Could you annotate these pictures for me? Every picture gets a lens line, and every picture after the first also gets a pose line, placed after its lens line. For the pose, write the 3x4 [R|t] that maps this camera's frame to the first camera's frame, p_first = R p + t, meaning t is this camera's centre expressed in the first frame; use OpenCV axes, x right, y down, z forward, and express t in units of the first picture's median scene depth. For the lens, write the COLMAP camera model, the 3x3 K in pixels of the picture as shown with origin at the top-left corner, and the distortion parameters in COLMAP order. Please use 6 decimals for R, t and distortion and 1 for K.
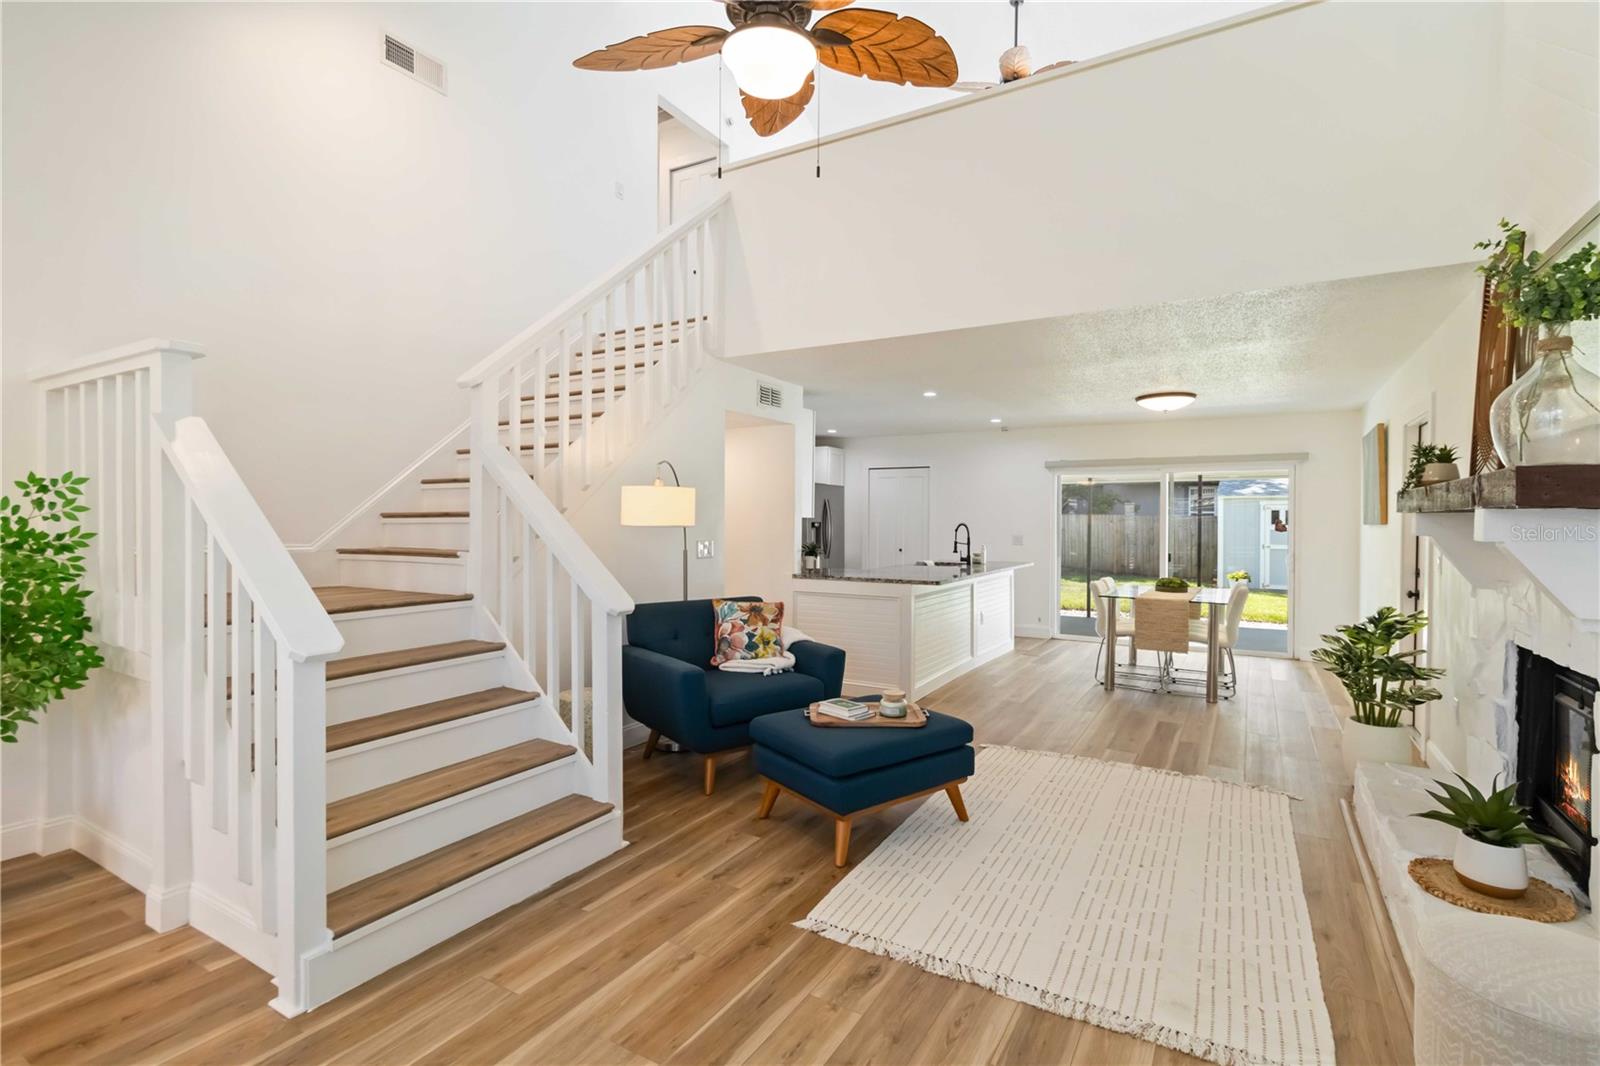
lens RADIAL K [[746.4, 0, 816.1], [0, 746.4, 524.6], [0, 0, 1]] dist [0.000029, 0.000845]
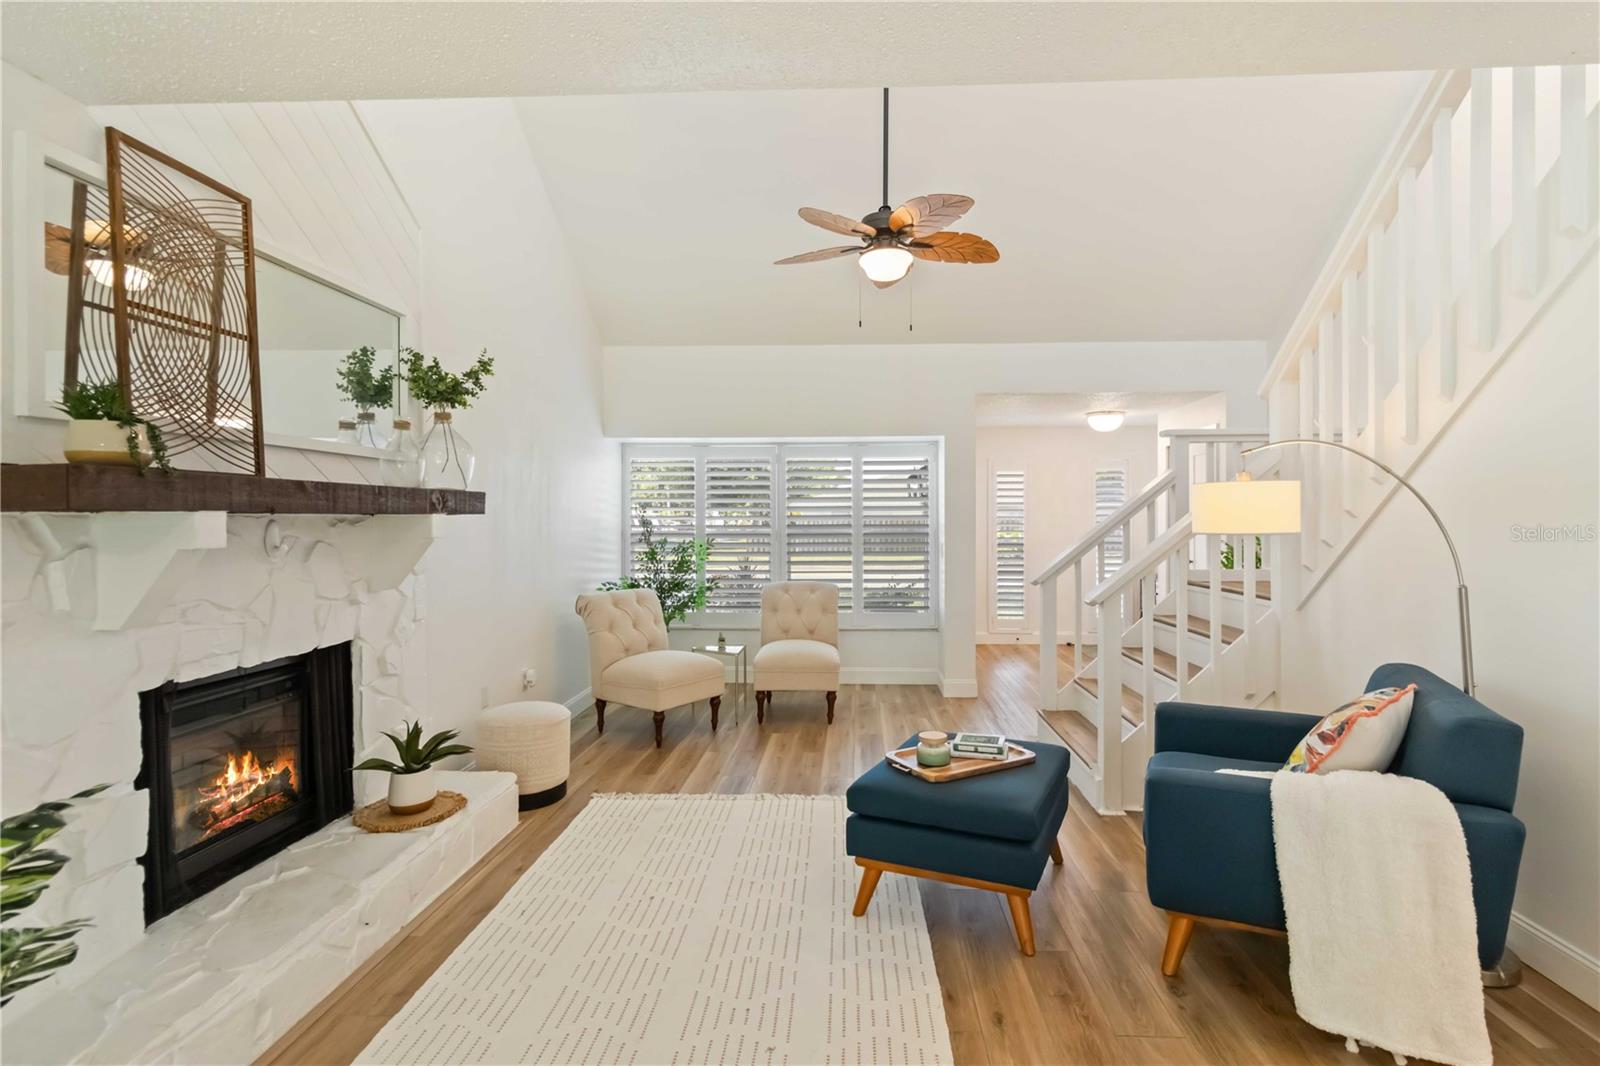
lens RADIAL K [[746.4, 0, 816.1], [0, 746.4, 524.6], [0, 0, 1]] dist [0.000029, 0.000845]
pose [[-0.893184, -0.002034, -0.449686, 0.723648], [-0.006600, 0.999941, 0.008585, -0.015351], [0.449642, 0.010636, -0.893146, 2.065005]]
